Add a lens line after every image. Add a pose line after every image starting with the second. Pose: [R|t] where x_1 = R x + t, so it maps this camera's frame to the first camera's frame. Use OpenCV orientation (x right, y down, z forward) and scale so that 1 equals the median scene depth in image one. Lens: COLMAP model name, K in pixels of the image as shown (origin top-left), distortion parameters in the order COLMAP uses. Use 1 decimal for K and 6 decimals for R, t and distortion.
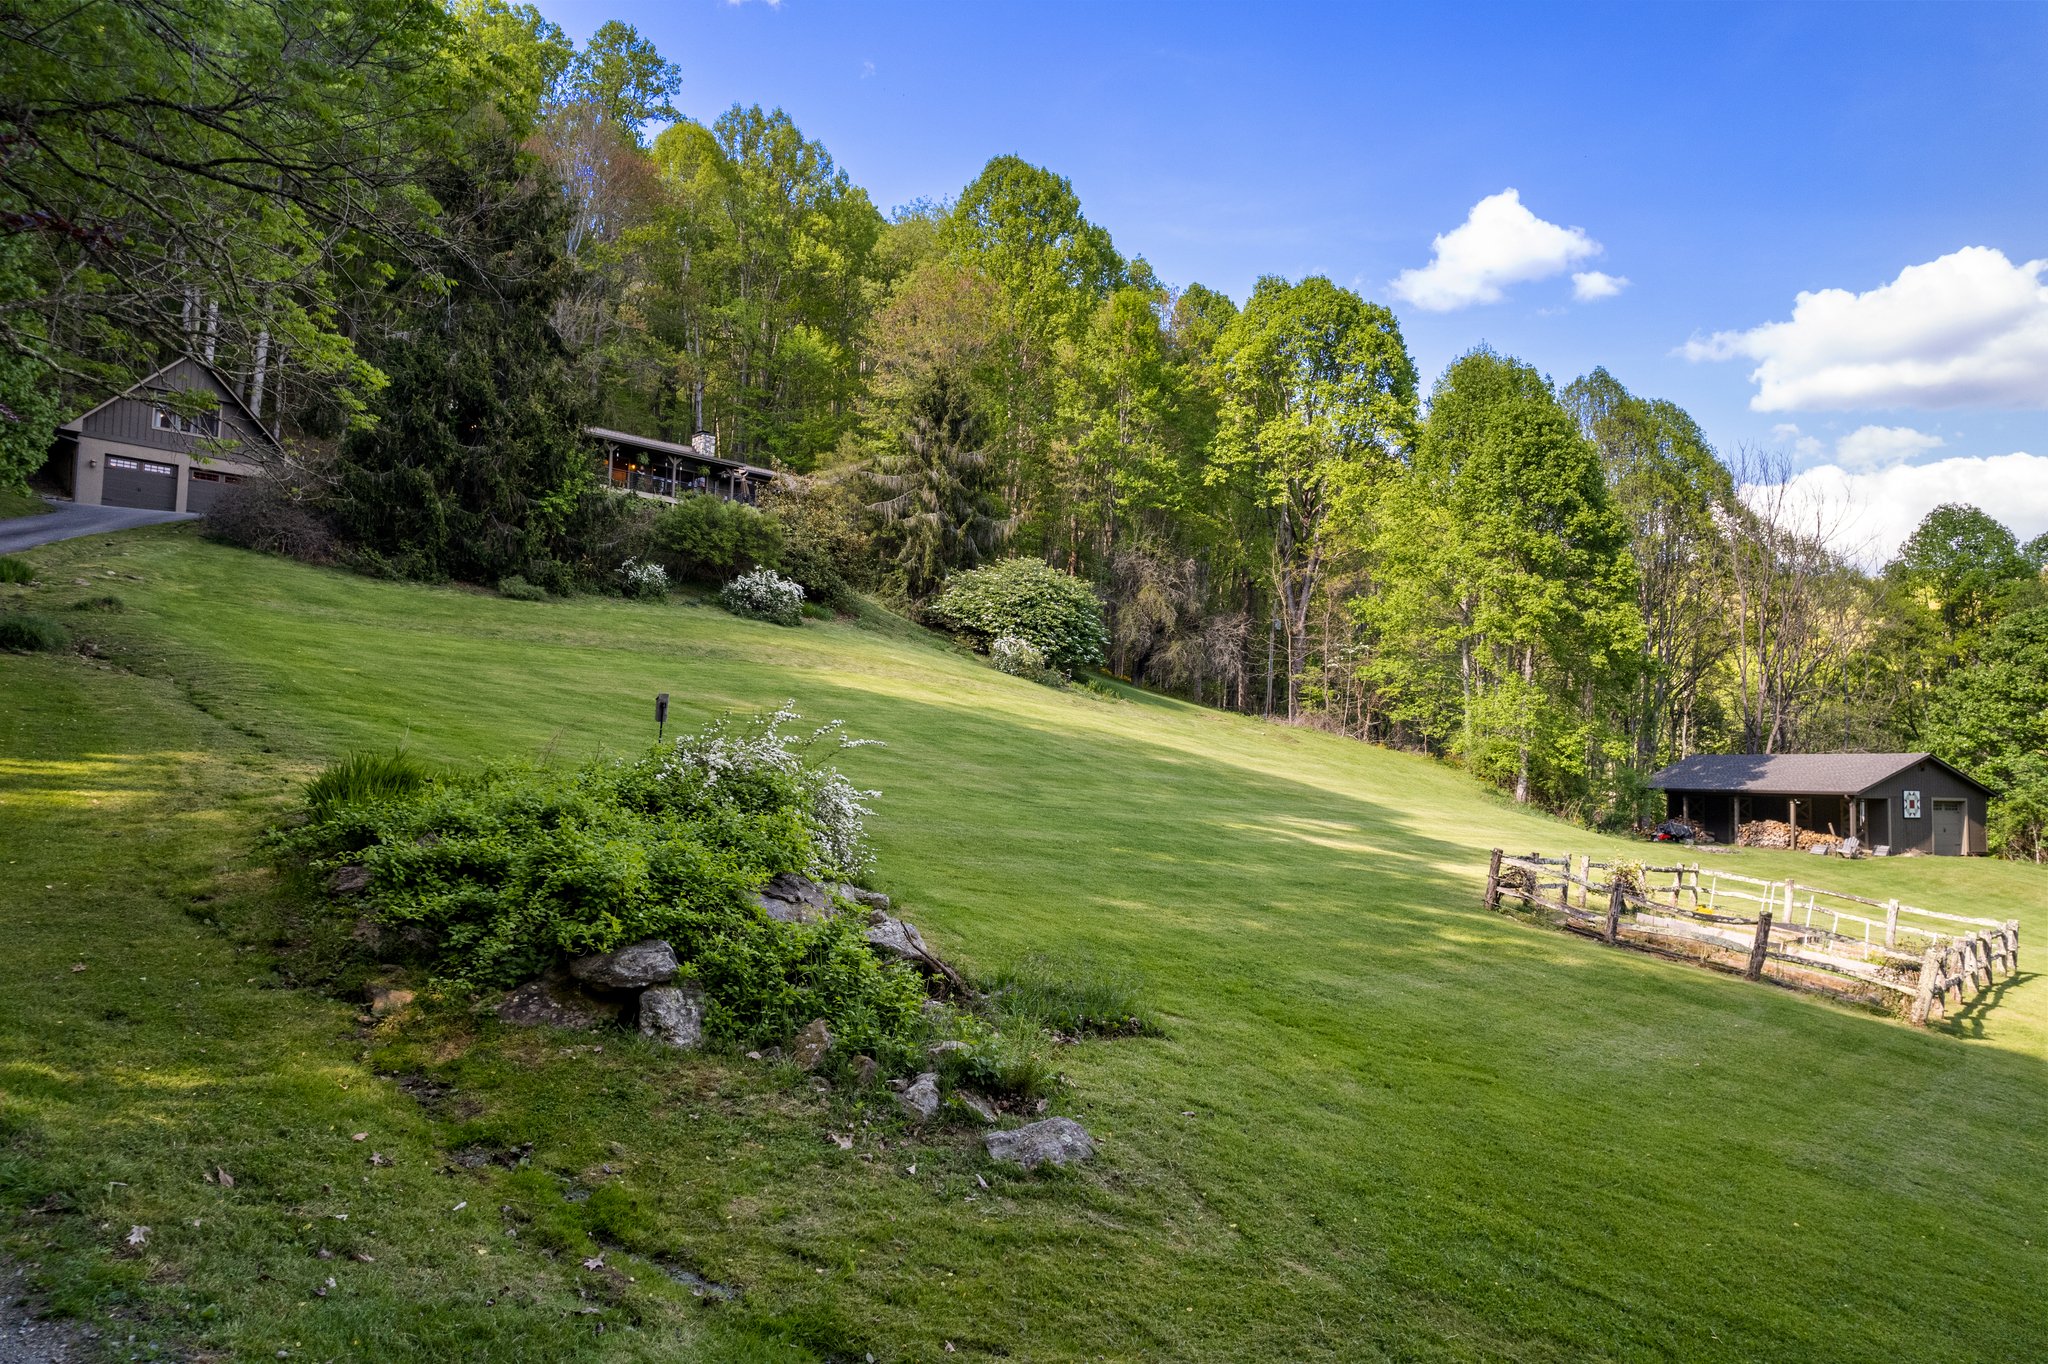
lens RADIAL K [[1331.5, 0, 1019.7], [0, 1331.5, 653.8], [0, 0, 1]] dist [-0.045523, 0.001311]
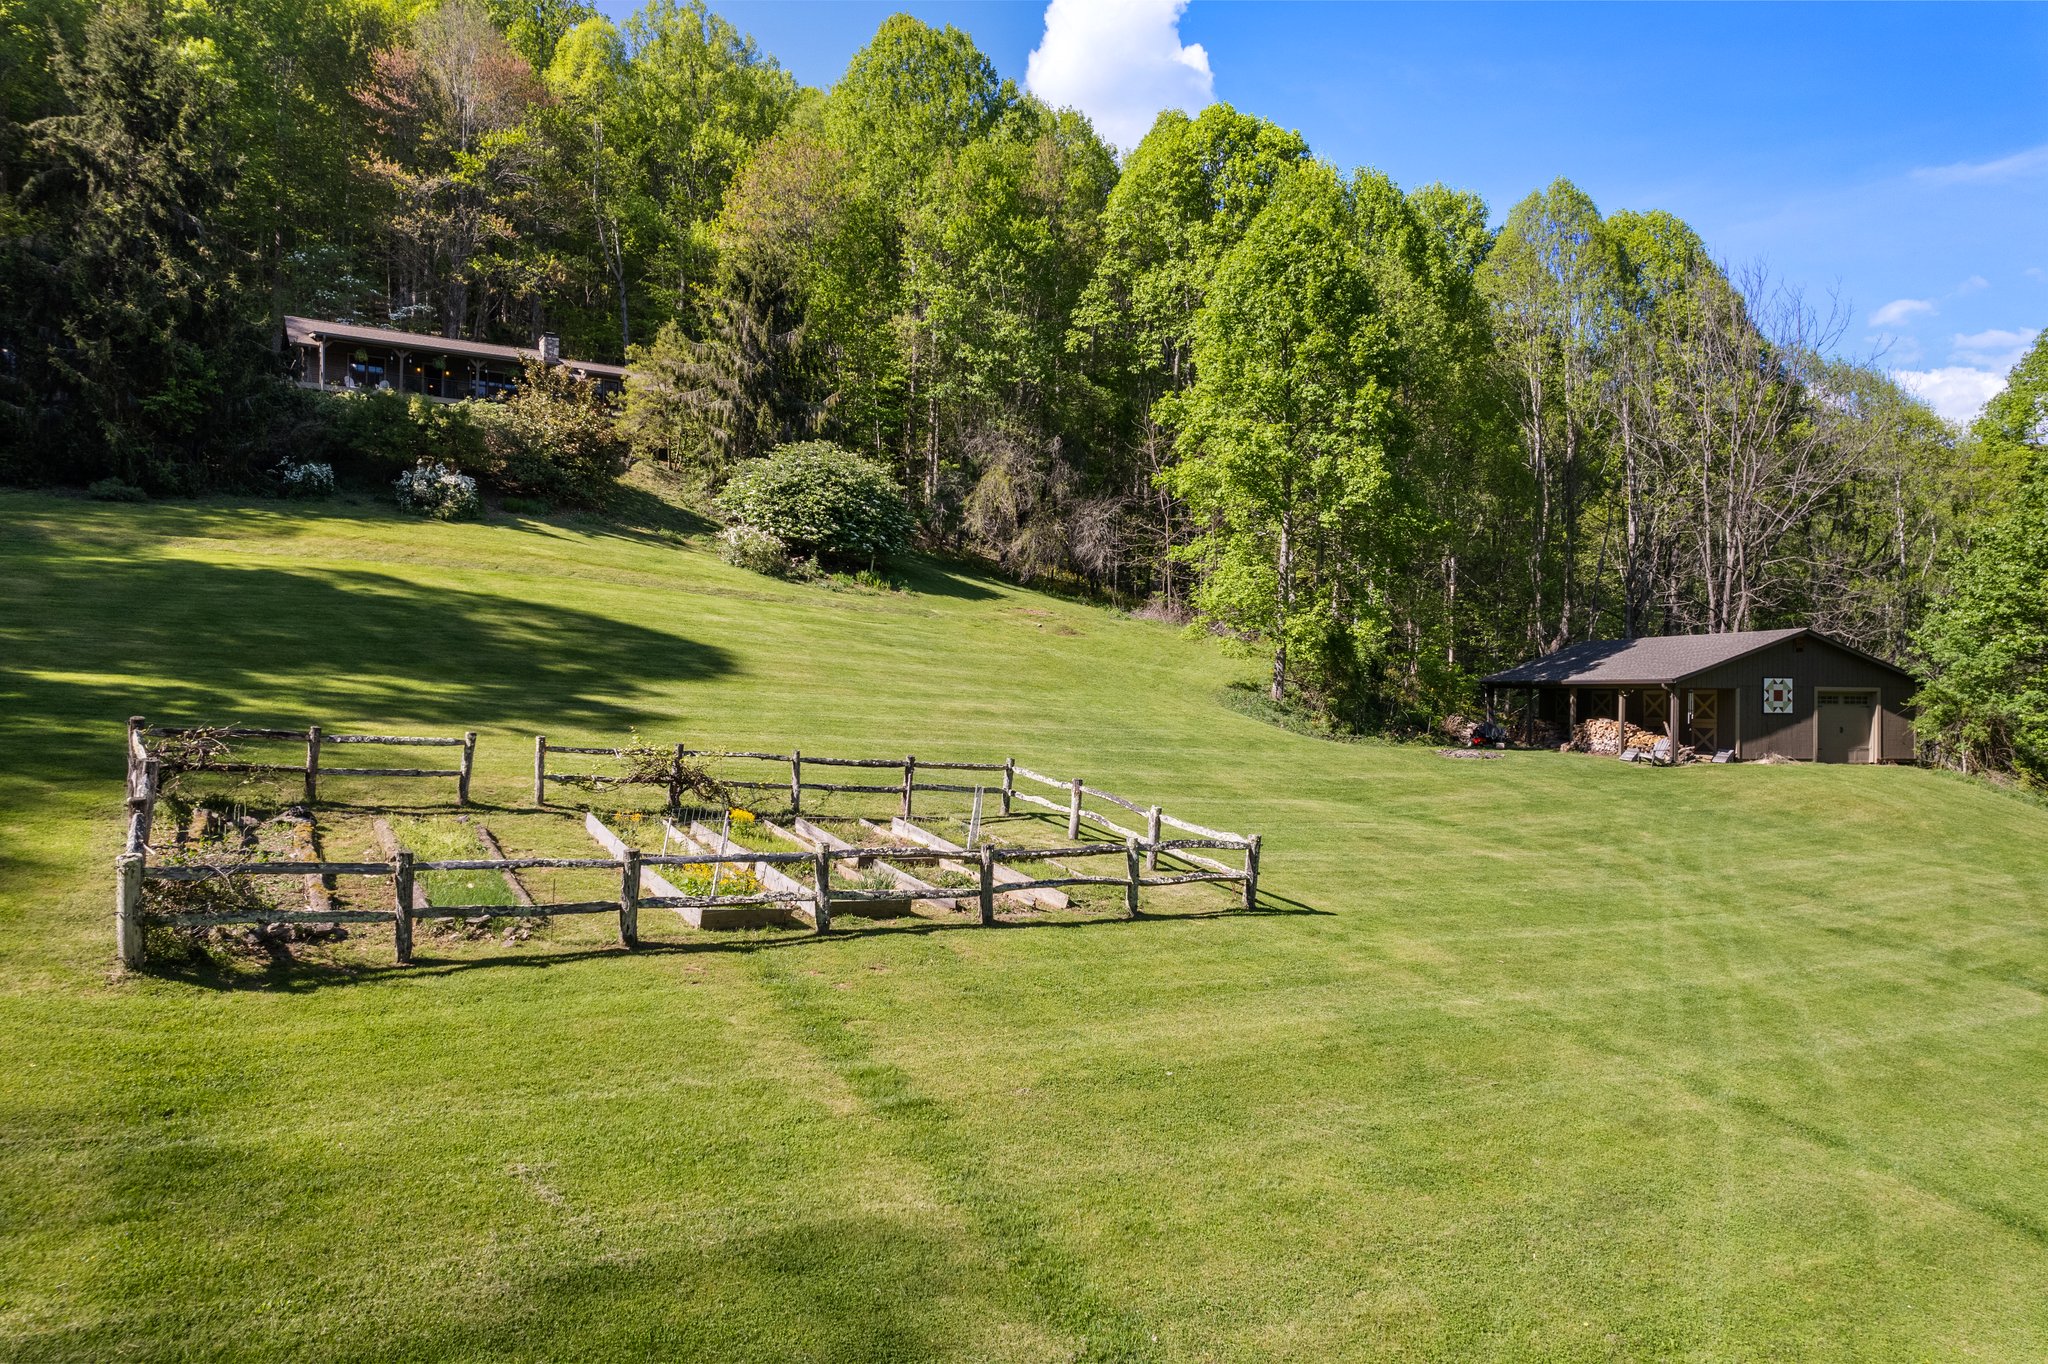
lens RADIAL K [[1297.5, 0, 1024.0], [0, 1297.5, 682.0], [0, 0, 1]] dist [-0.041685, 0.001495]
pose [[0.972647, -0.013727, -0.231882, 0.331711], [0.032539, 0.996461, 0.077502, 0.027583], [0.229997, -0.082927, 0.969652, 0.138334]]
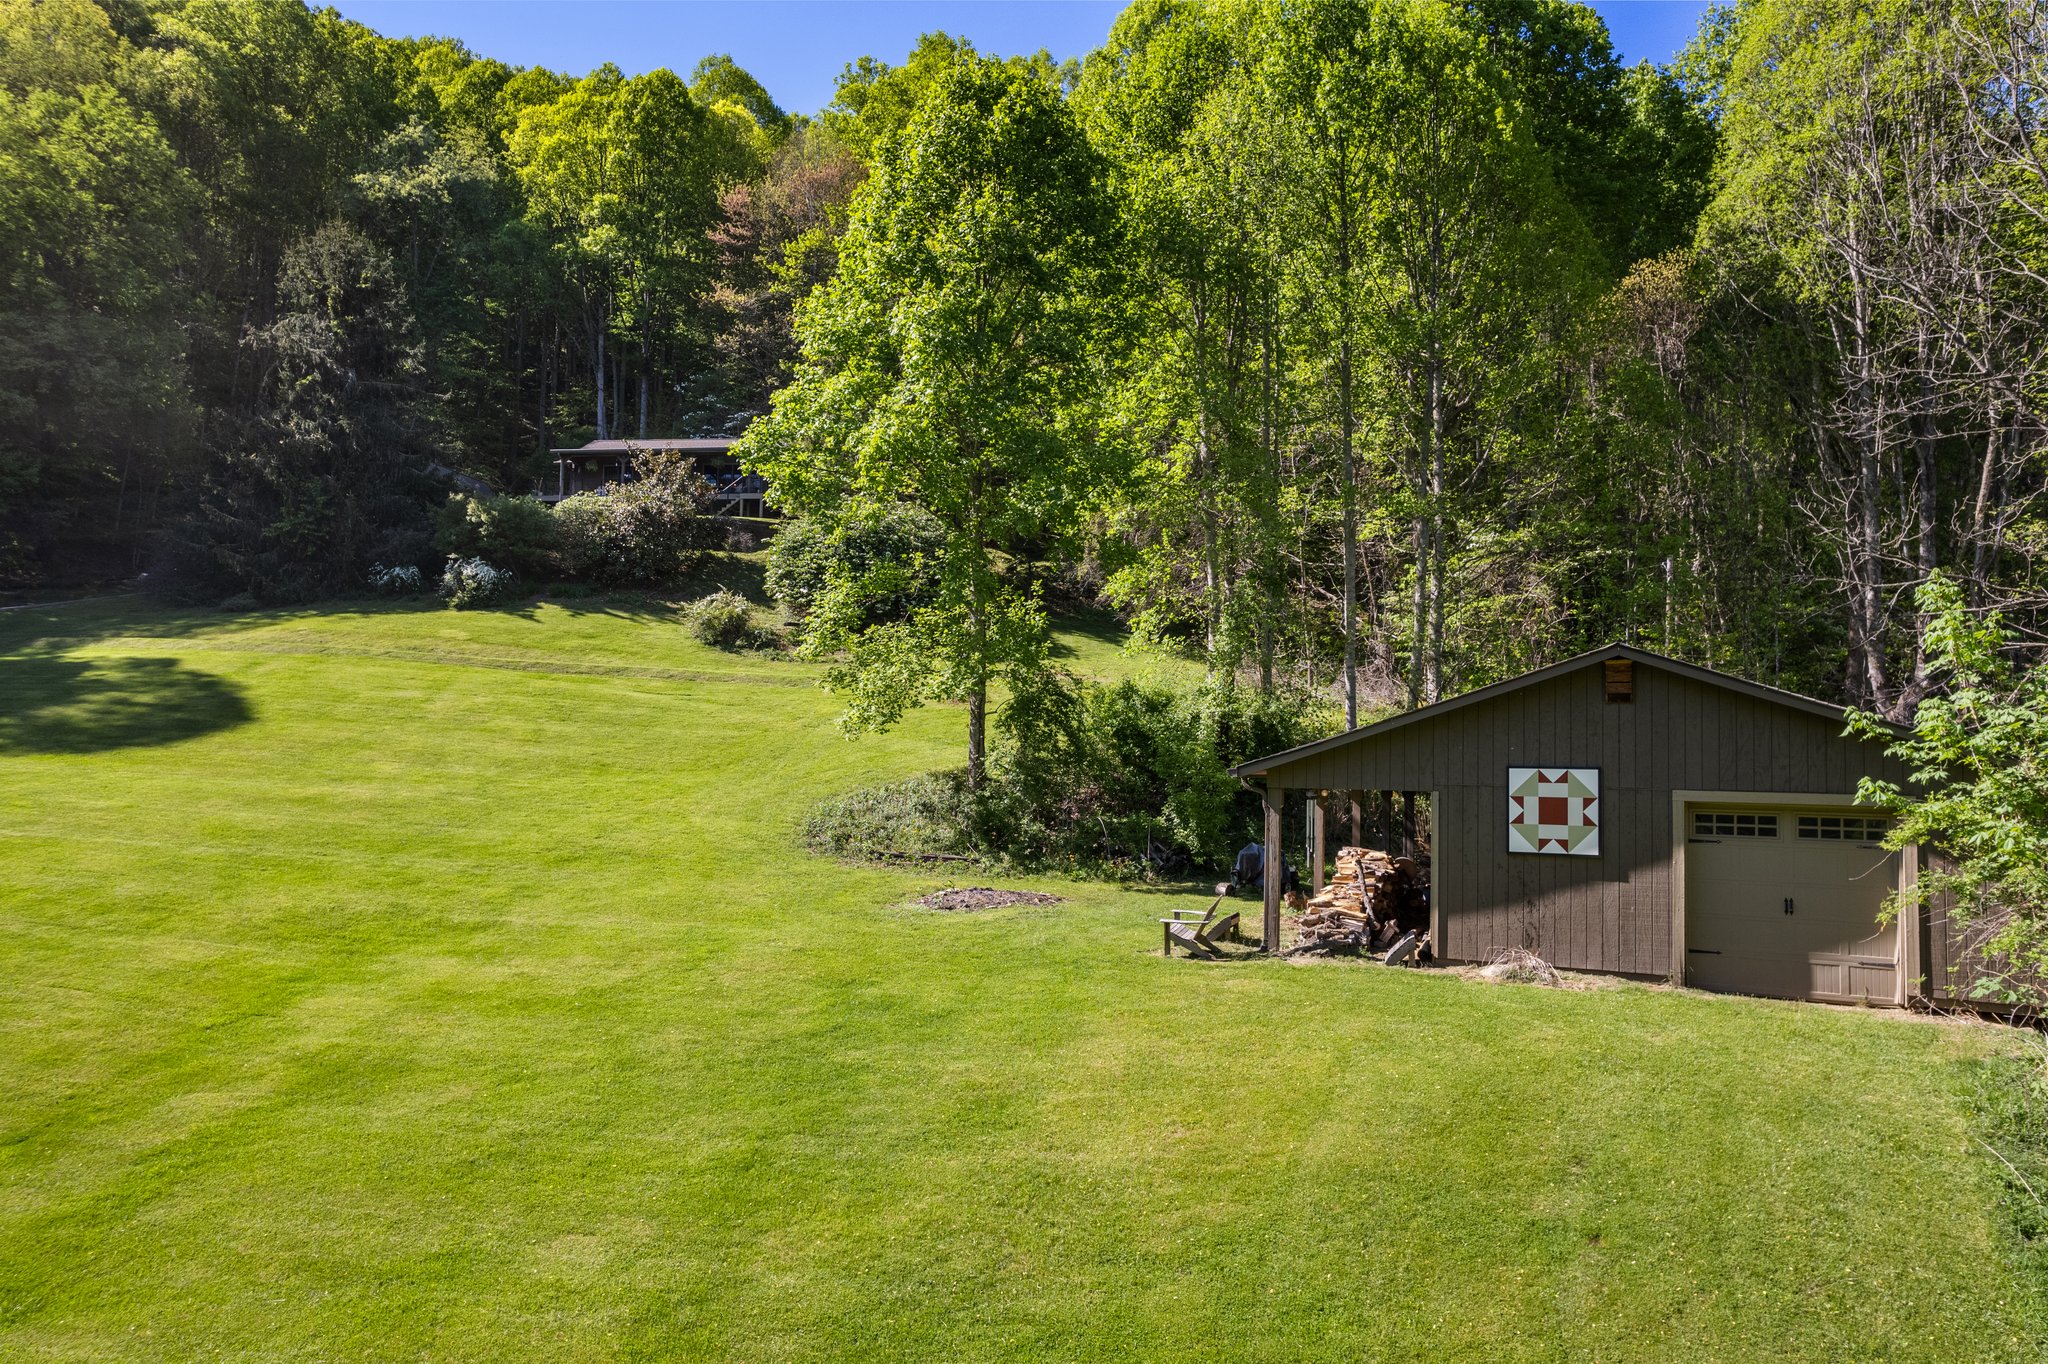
lens RADIAL K [[1297.5, 0, 1024.0], [0, 1297.5, 682.0], [0, 0, 1]] dist [-0.041685, 0.001495]
pose [[0.592516, -0.055315, -0.803657, 0.660387], [0.069734, 0.997417, -0.017238, 0.062530], [0.802535, -0.045829, 0.594843, 0.551521]]
